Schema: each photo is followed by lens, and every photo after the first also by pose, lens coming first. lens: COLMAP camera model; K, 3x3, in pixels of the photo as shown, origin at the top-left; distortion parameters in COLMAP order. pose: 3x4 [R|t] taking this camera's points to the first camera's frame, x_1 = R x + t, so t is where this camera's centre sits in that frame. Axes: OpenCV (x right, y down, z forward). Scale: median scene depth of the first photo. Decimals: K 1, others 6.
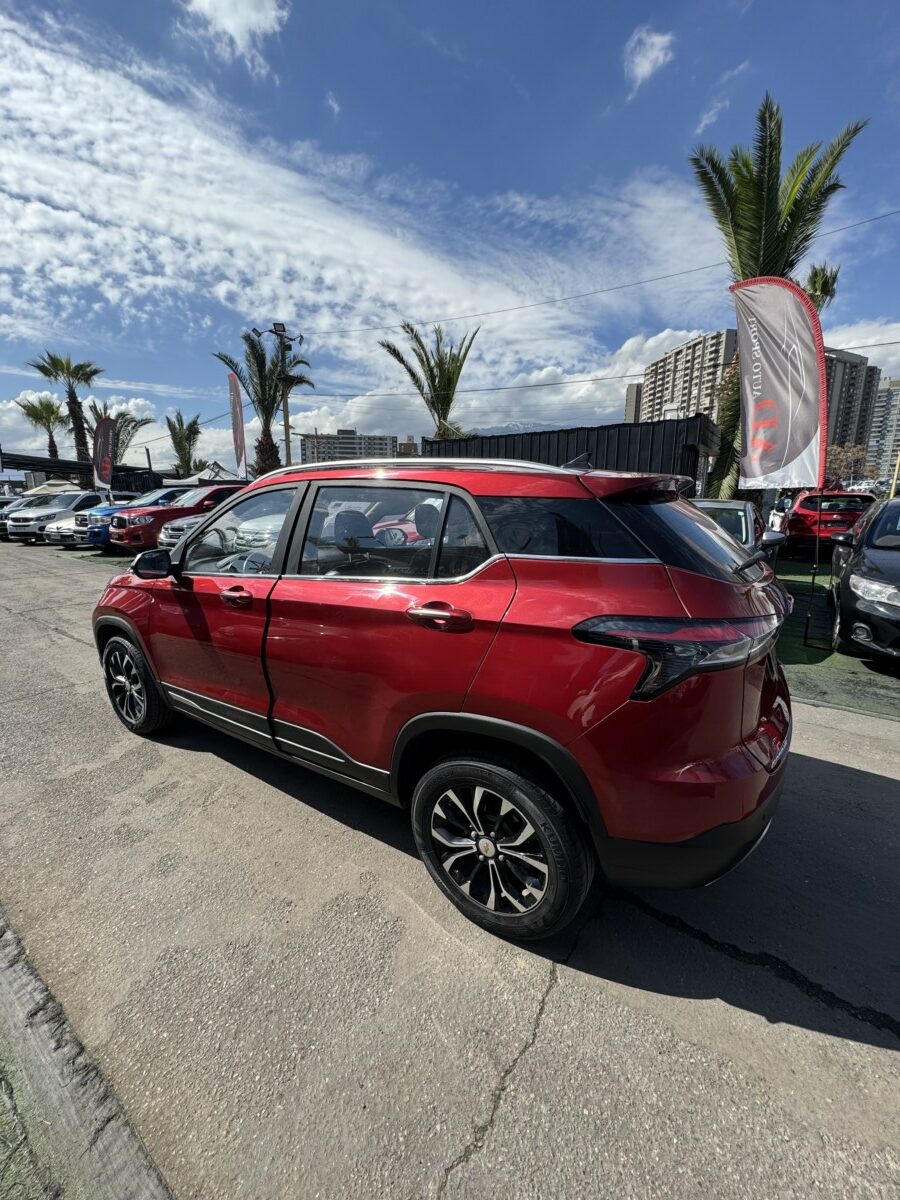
lens RADIAL K [[482.0, 0, 453.8], [0, 482.0, 601.8], [0, 0, 1]] dist [-0.001312, -0.000421]
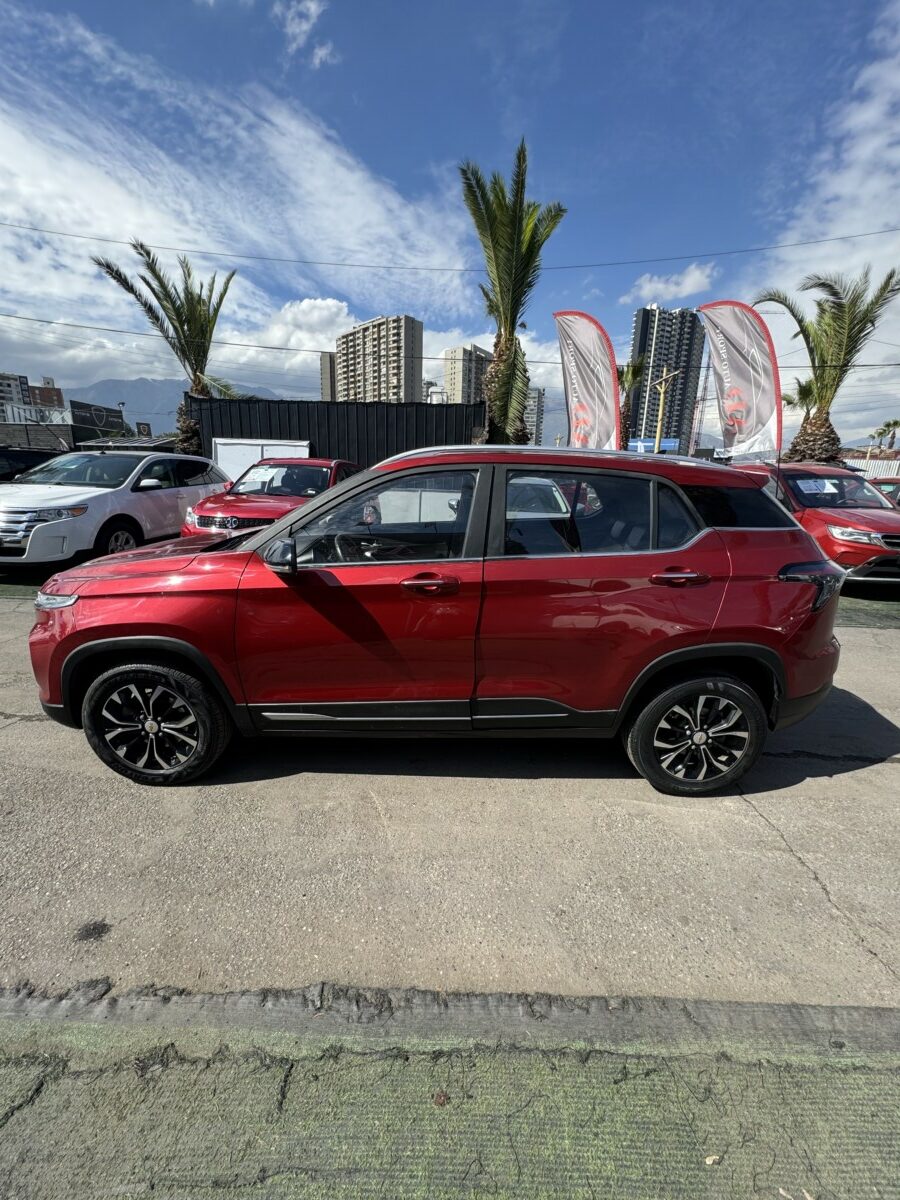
lens RADIAL K [[482.0, 0, 453.5], [0, 482.0, 601.9], [0, 0, 1]] dist [-0.001312, -0.000421]
pose [[0.826382, -0.125461, 0.548955, -0.168228], [0.091961, 0.991845, 0.088245, -0.009929], [-0.555550, -0.022442, 0.831181, 0.032533]]
